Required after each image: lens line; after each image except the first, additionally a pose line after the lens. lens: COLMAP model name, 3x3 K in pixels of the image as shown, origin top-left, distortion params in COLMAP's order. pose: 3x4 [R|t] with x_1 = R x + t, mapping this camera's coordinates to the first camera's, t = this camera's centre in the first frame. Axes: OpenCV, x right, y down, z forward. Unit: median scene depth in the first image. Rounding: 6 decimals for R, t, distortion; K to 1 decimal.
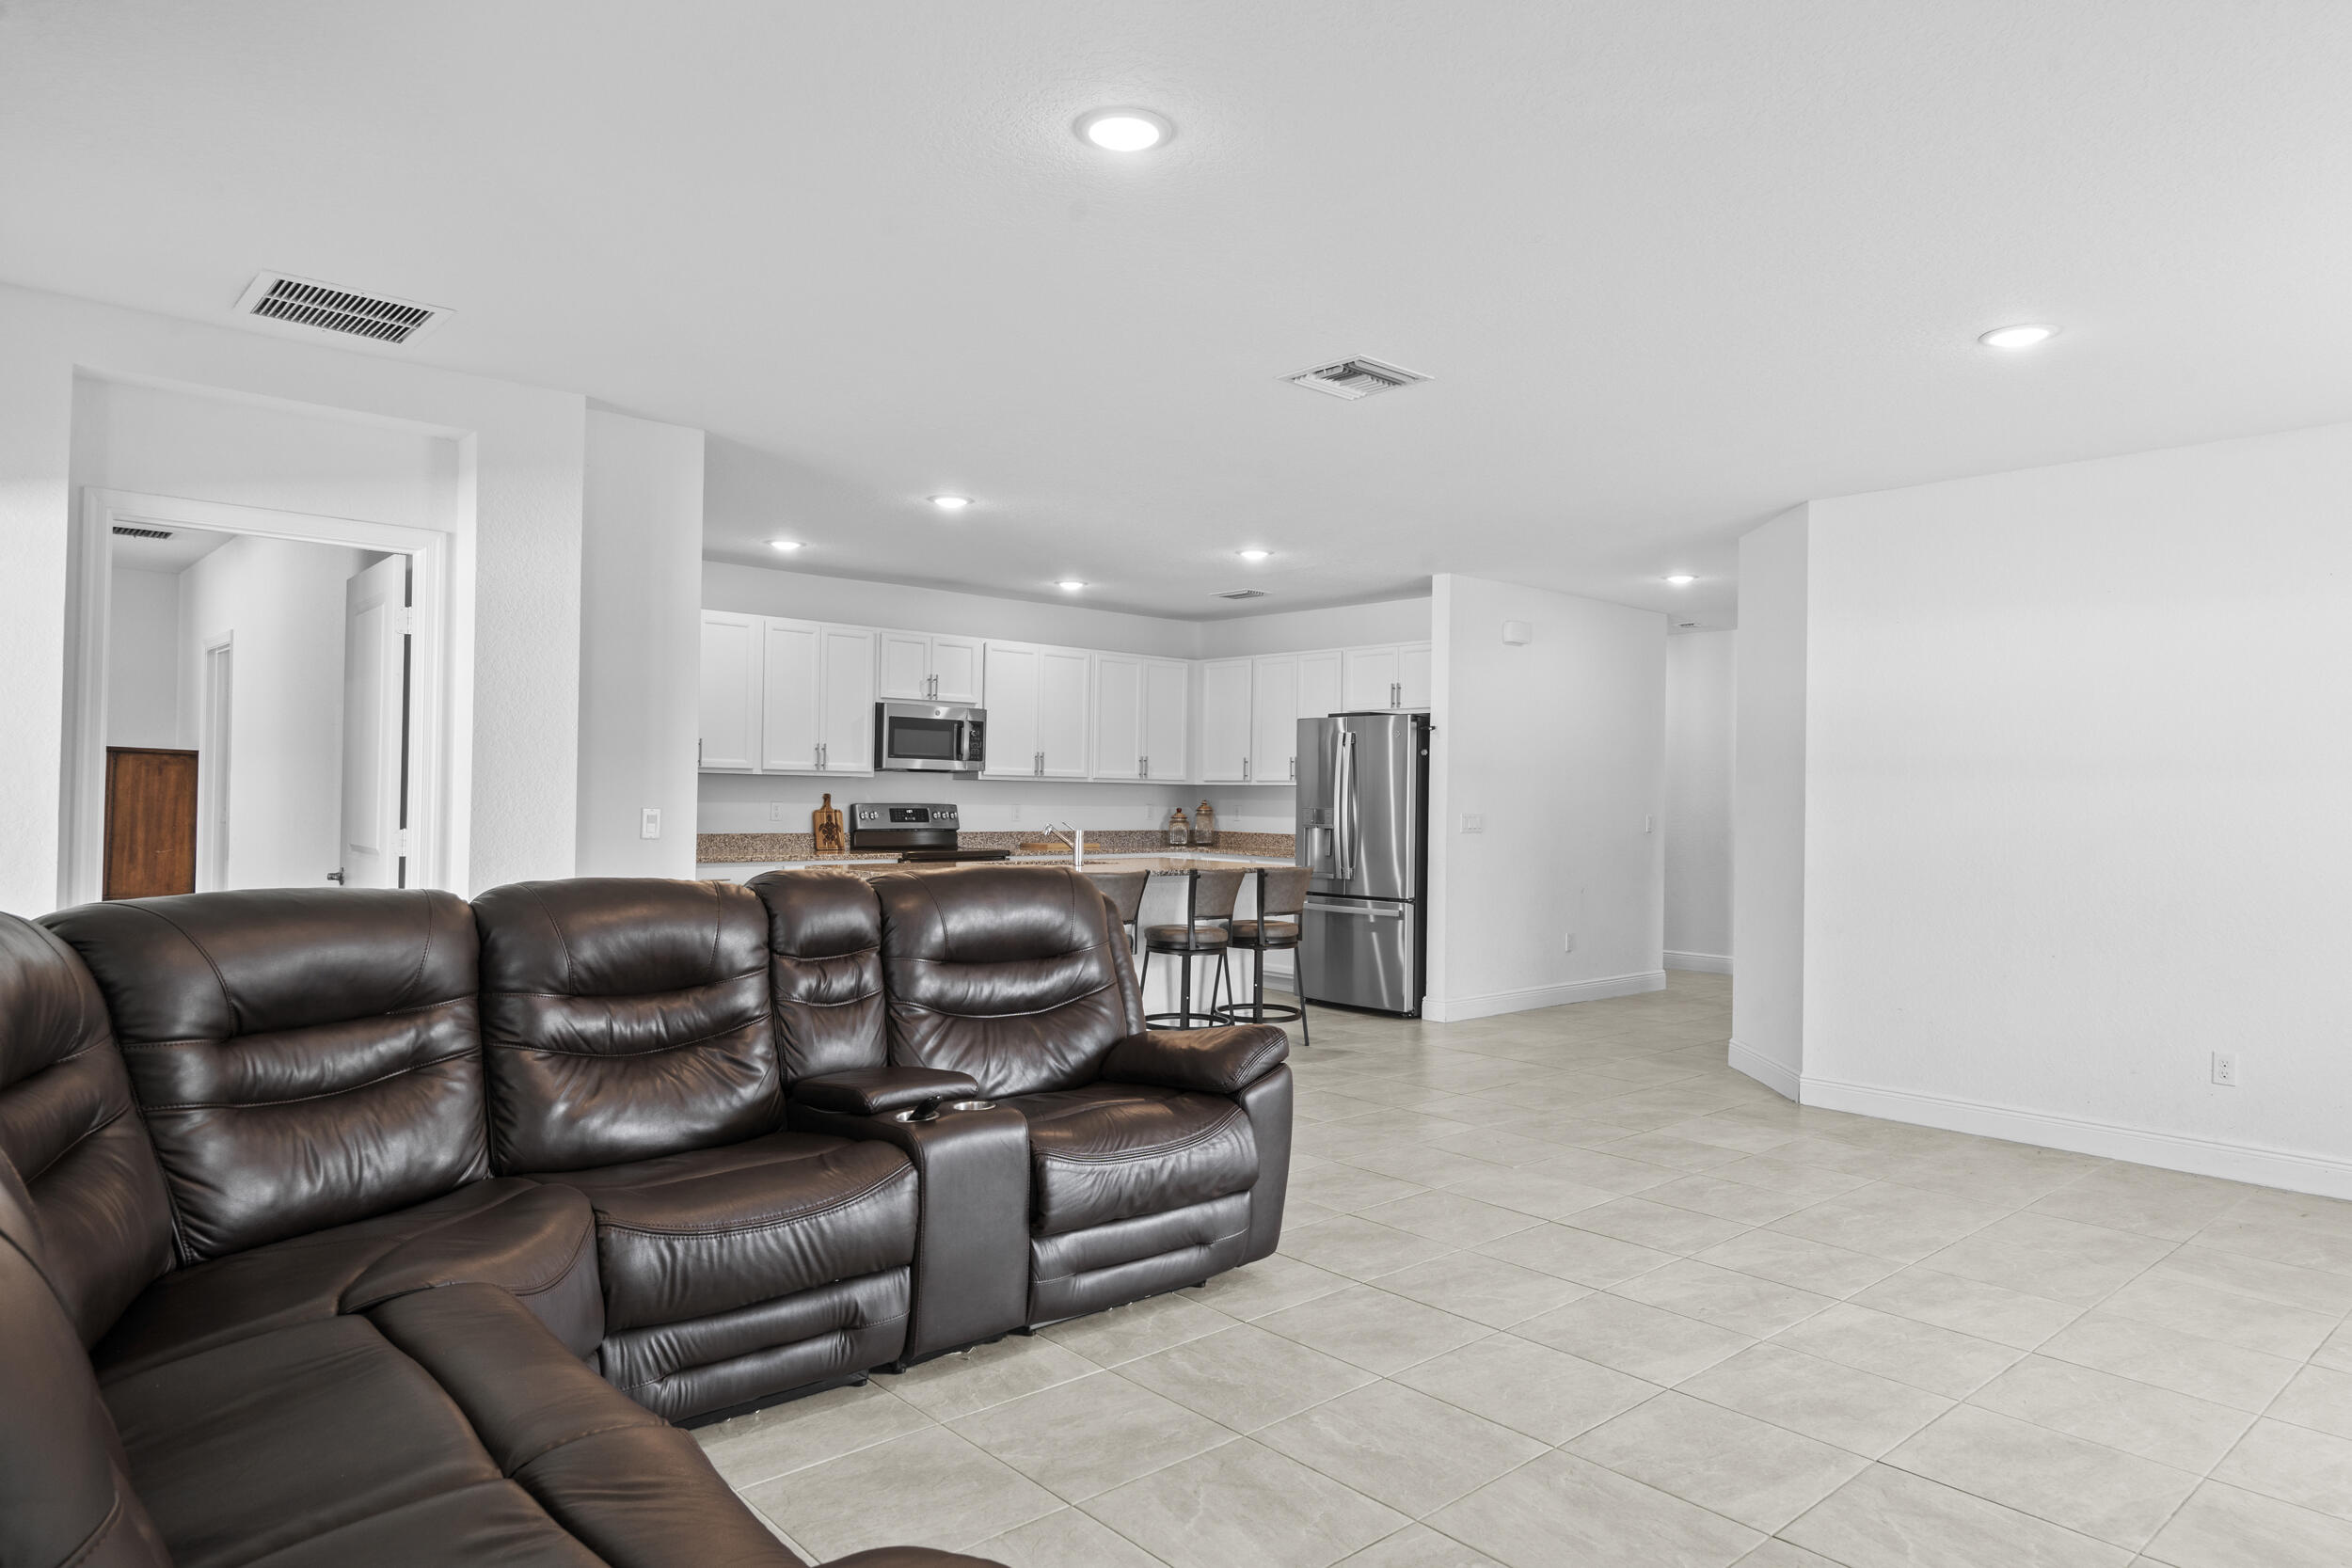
lens RADIAL K [[1423.6, 0, 1167.5], [0, 1423.6, 783.6], [0, 0, 1]] dist [0.003401, -0.000048]
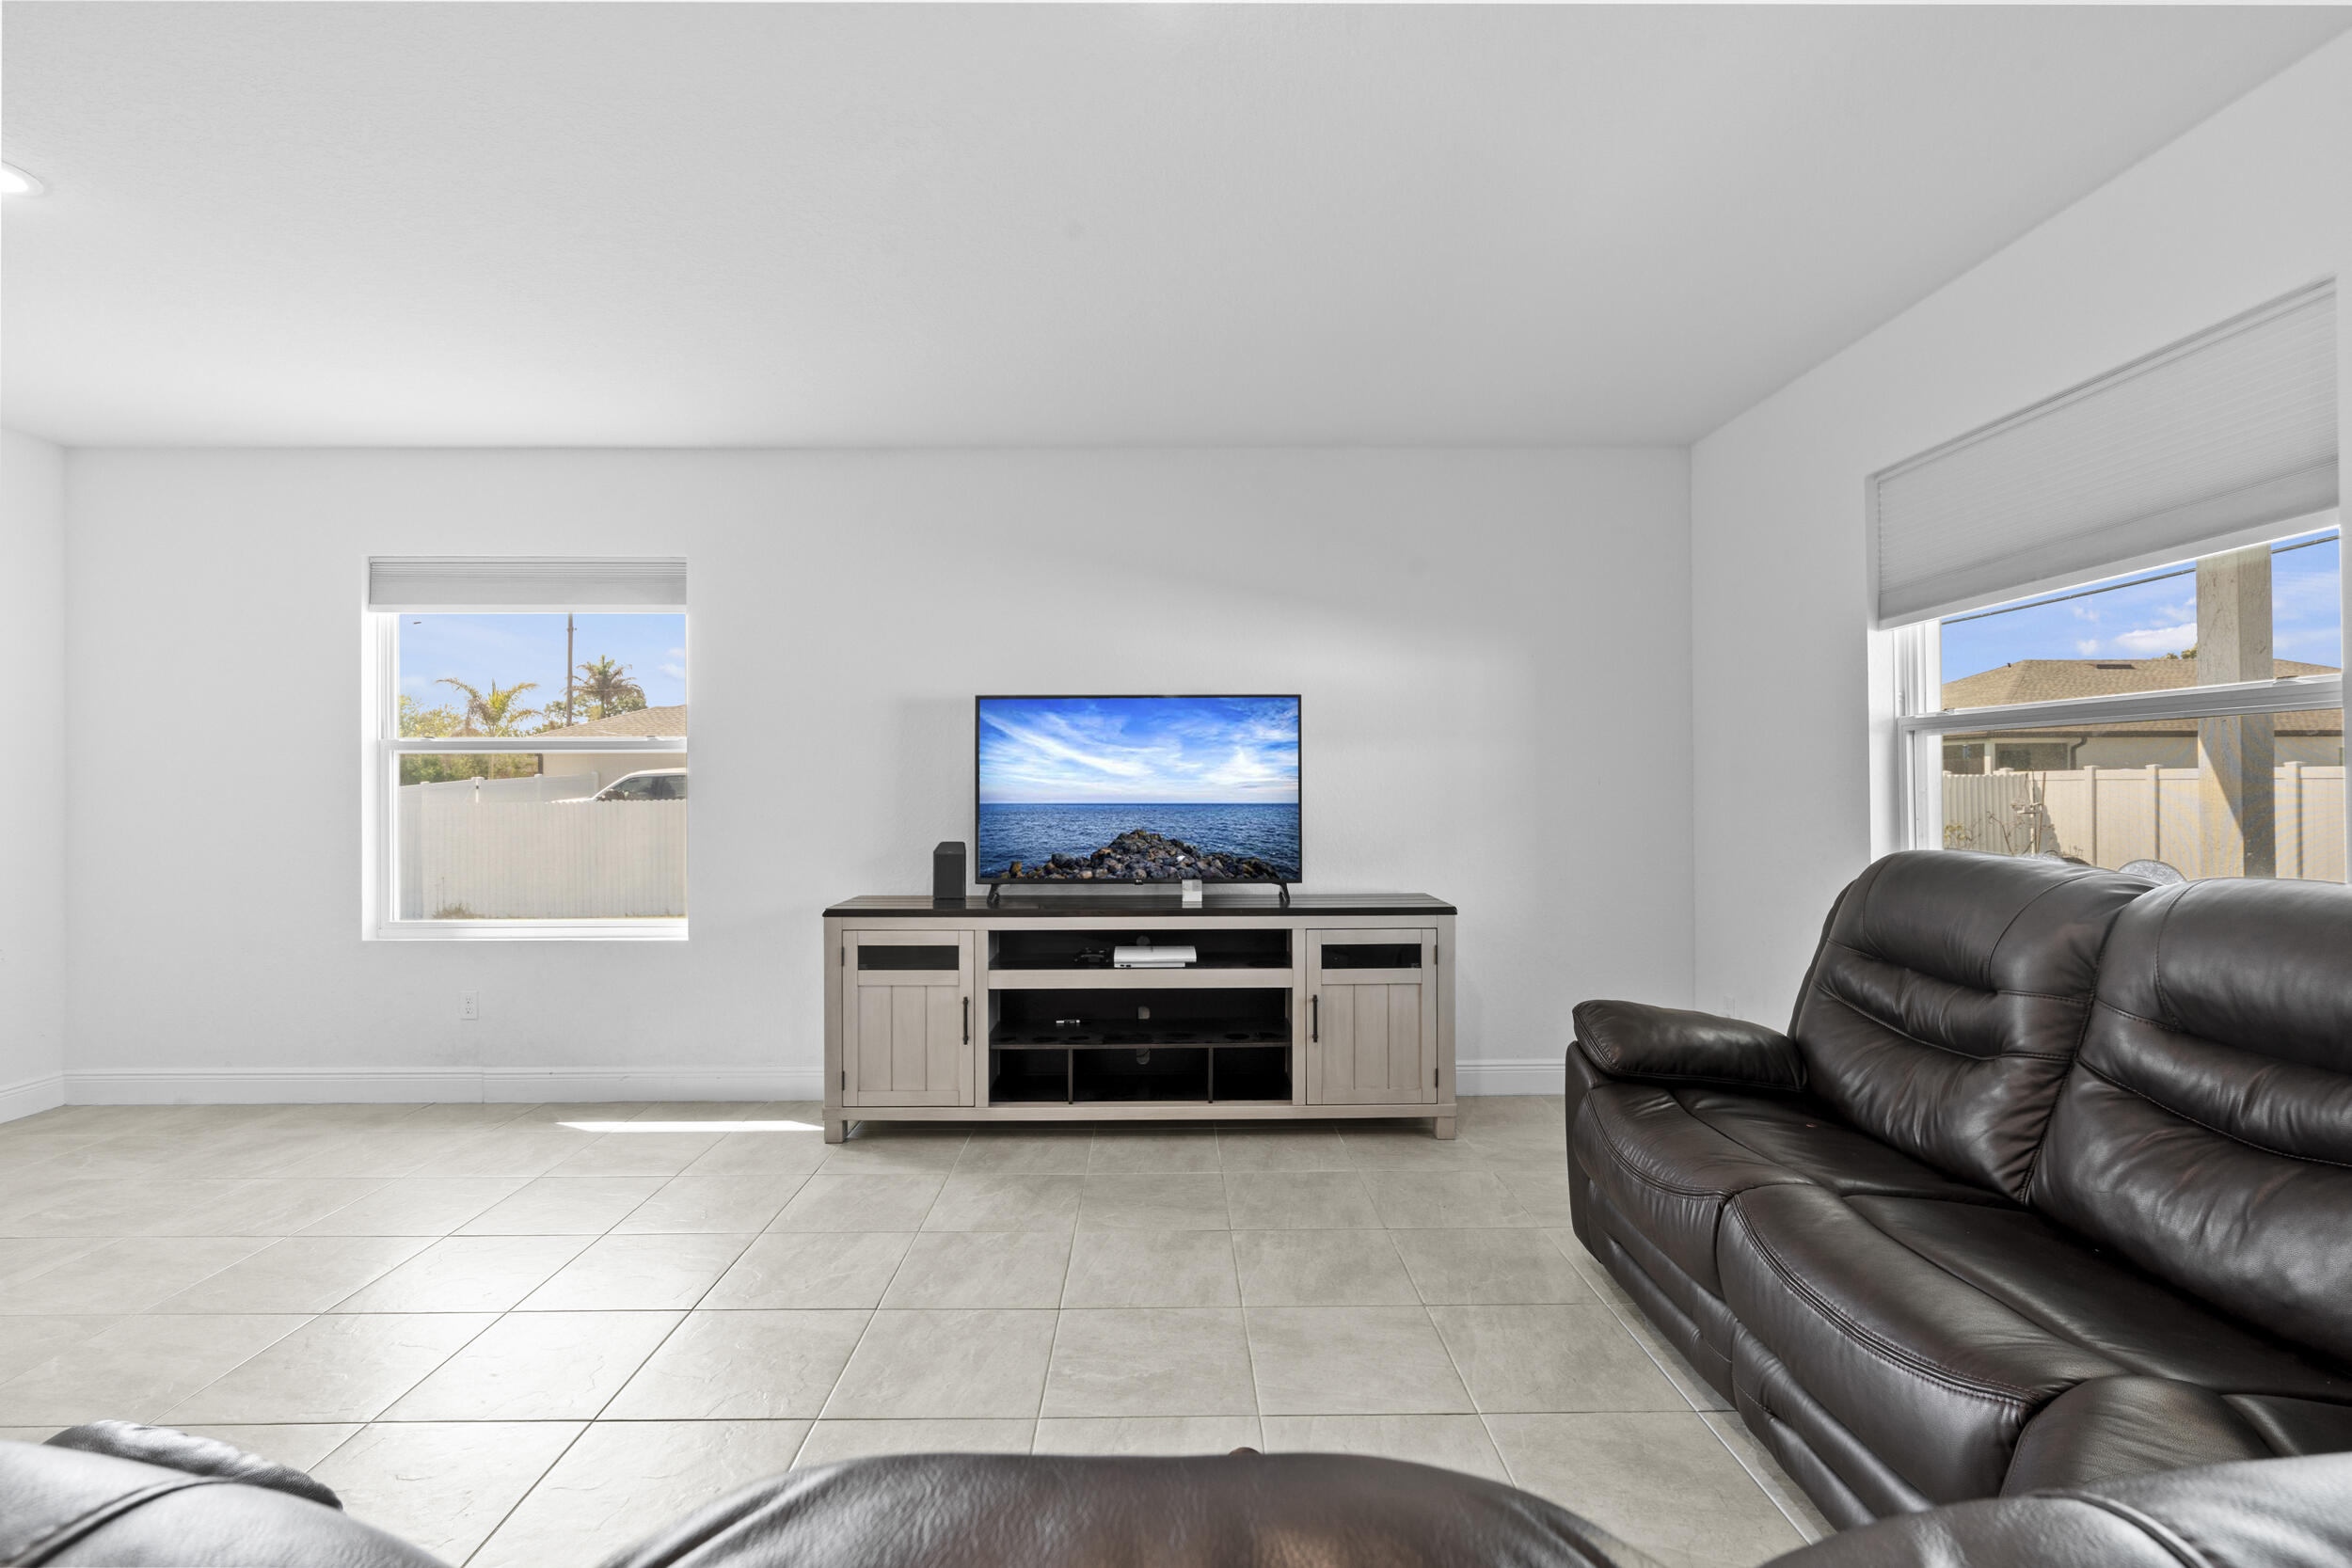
lens RADIAL K [[1058.8, 0, 1177.0], [0, 1058.8, 780.0], [0, 0, 1]] dist [-0.002015, 0.000857]
pose [[-0.756097, -0.010378, 0.654378, -0.128129], [-0.014639, 0.999892, -0.001057, 0.005557], [-0.654296, -0.010379, -0.756167, 0.451734]]
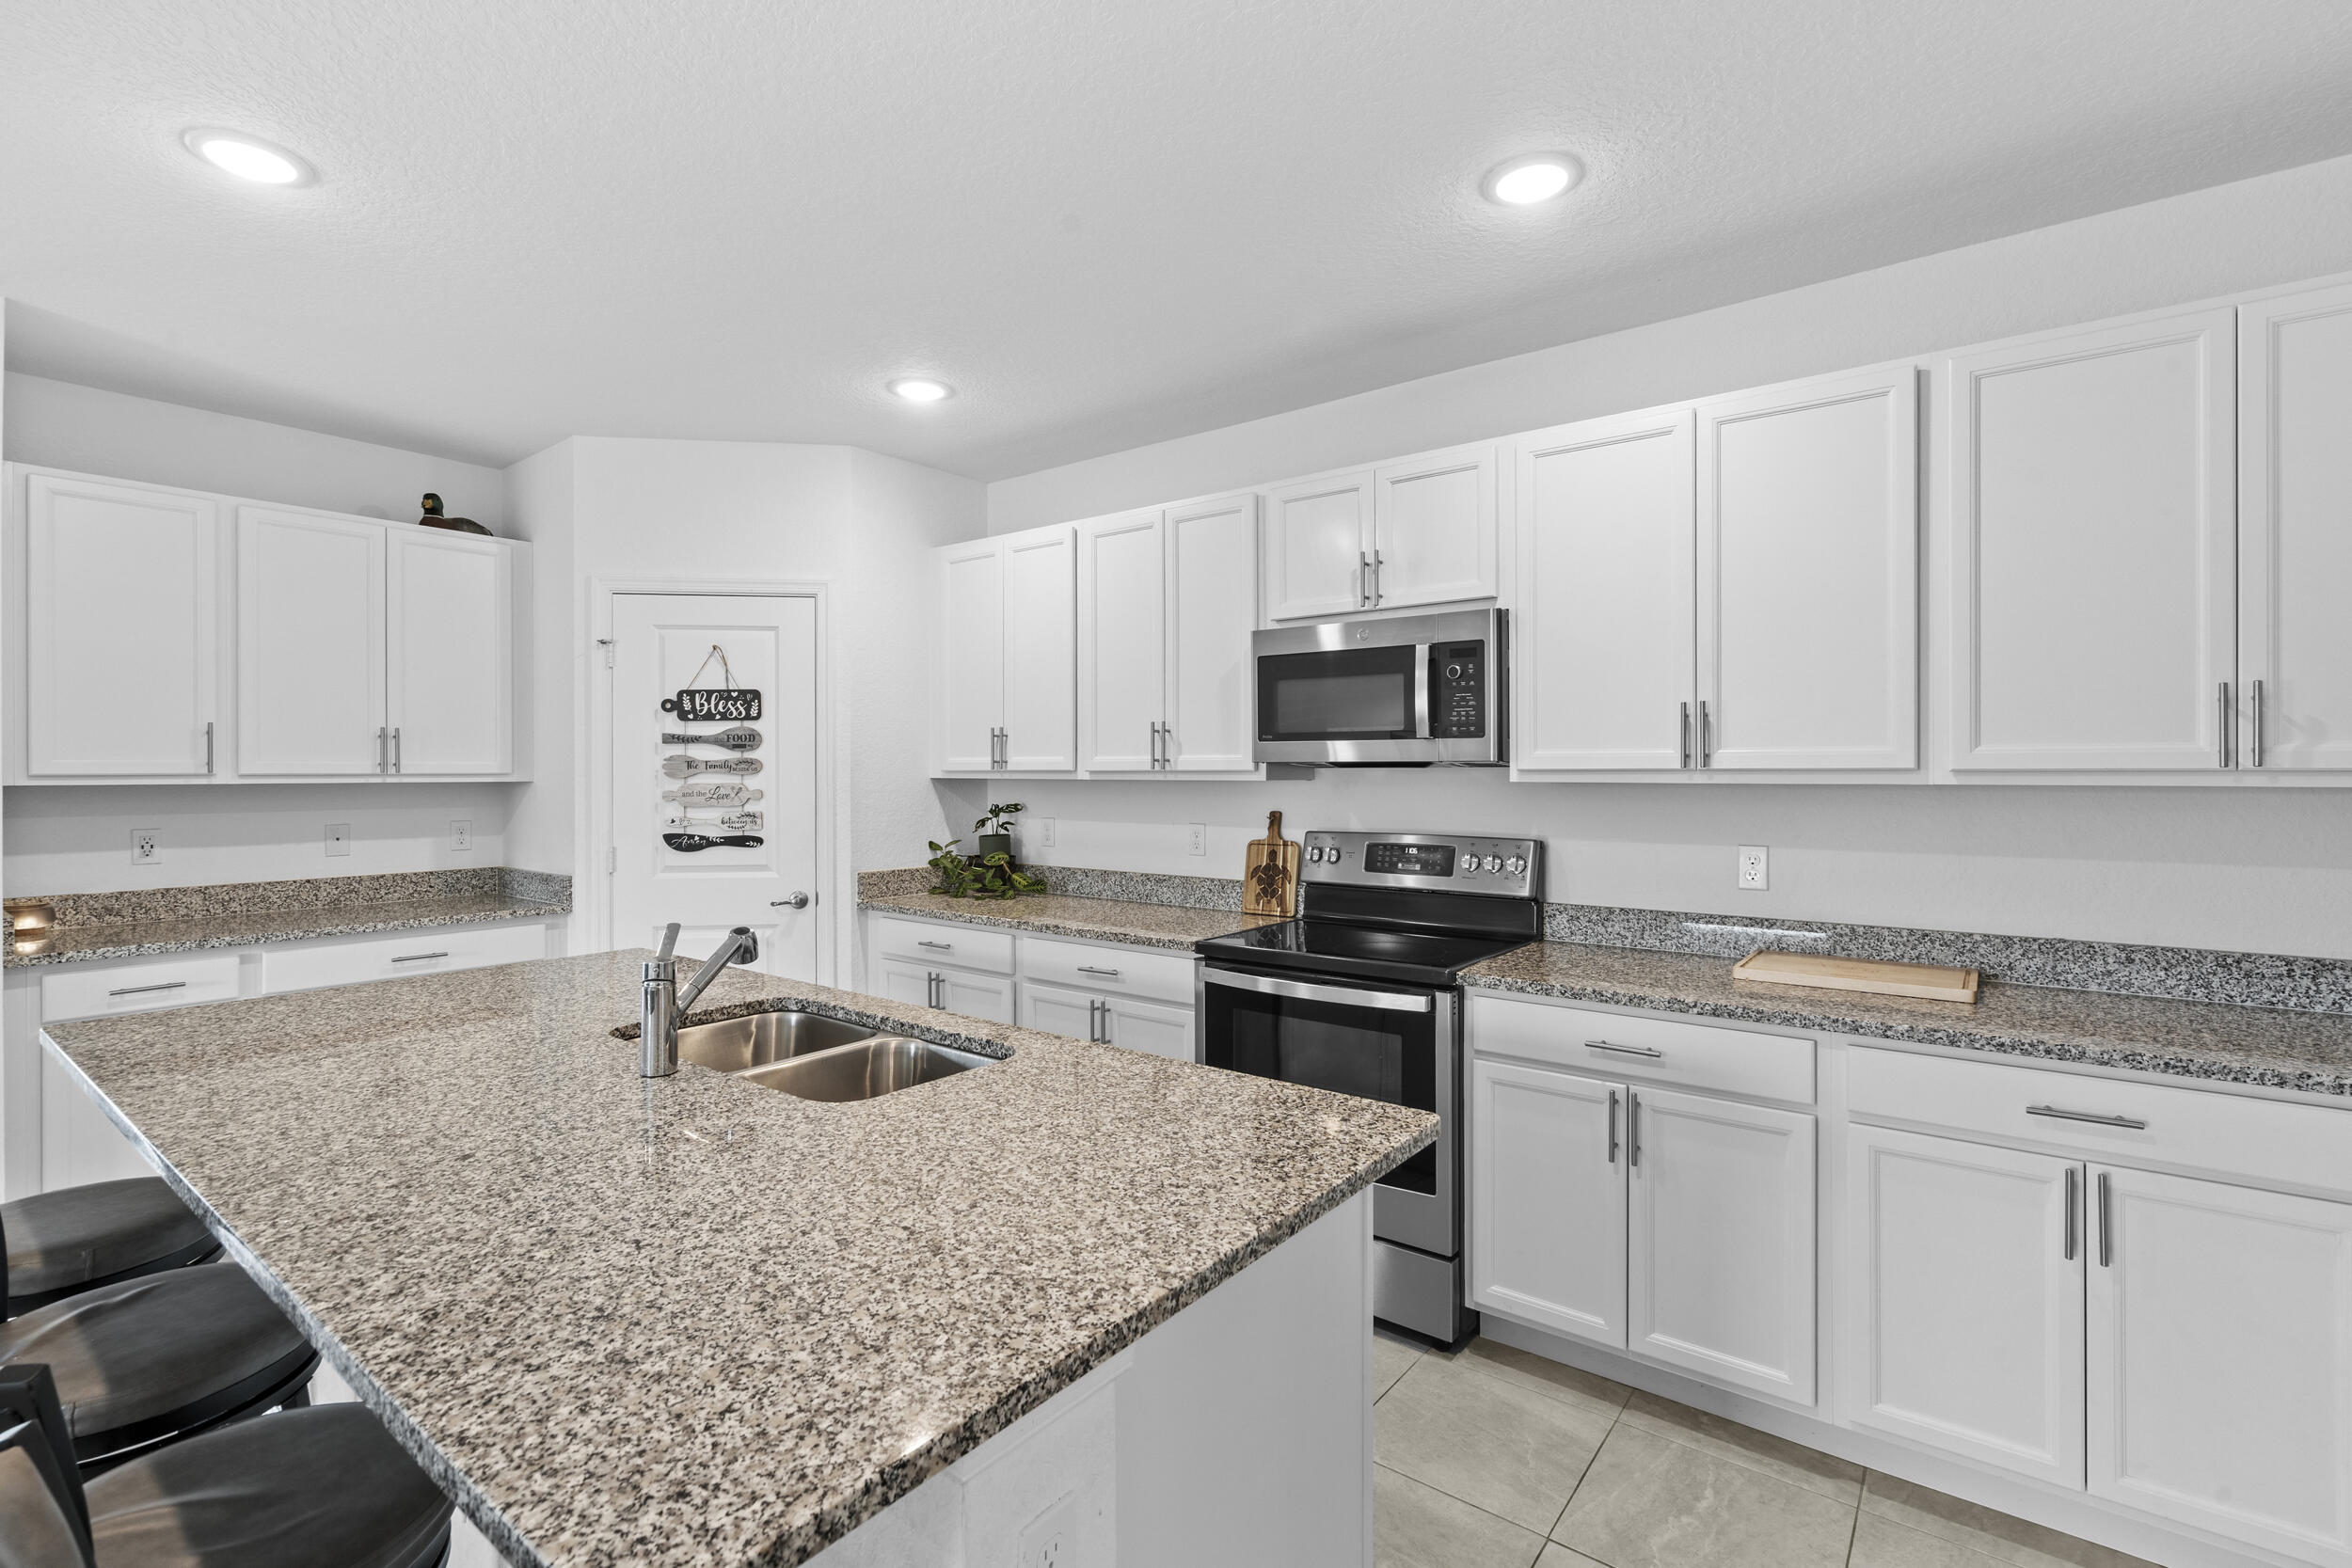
lens RADIAL K [[1062.4, 0, 1172.0], [0, 1062.4, 770.2], [0, 0, 1]] dist [-0.004215, 0.000015]
pose [[0.182992, -0.015968, -0.982985, 0.155833], [0.013585, 0.999814, -0.013713, -0.003491], [0.983021, -0.010844, 0.183175, 0.889268]]
